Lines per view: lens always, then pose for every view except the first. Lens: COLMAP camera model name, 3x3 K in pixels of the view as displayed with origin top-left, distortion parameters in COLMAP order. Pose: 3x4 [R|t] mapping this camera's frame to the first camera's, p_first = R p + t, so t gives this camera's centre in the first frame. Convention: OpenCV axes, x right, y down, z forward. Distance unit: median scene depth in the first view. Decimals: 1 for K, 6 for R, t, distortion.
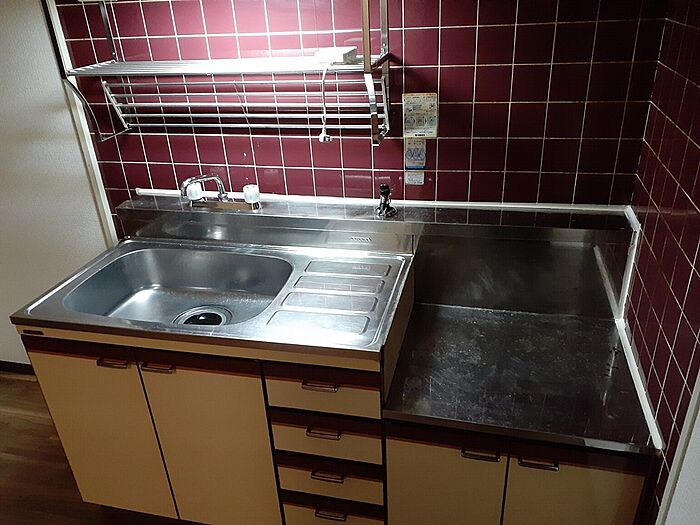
lens RADIAL K [[564.0, 0, 355.7], [0, 564.0, 274.5], [0, 0, 1]] dist [0.008189, -0.007388]
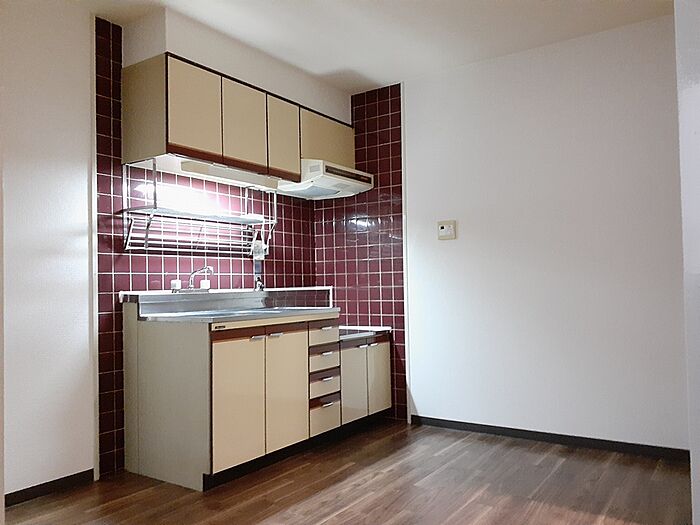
lens RADIAL K [[553.3, 0, 354.5], [0, 553.3, 272.7], [0, 0, 1]] dist [0.128569, -0.245556]
pose [[0.360240, 0.057625, 0.931078, -1.798446], [0.419356, 0.881552, -0.216811, 0.440626], [-0.833287, 0.468557, 0.293405, 0.058242]]
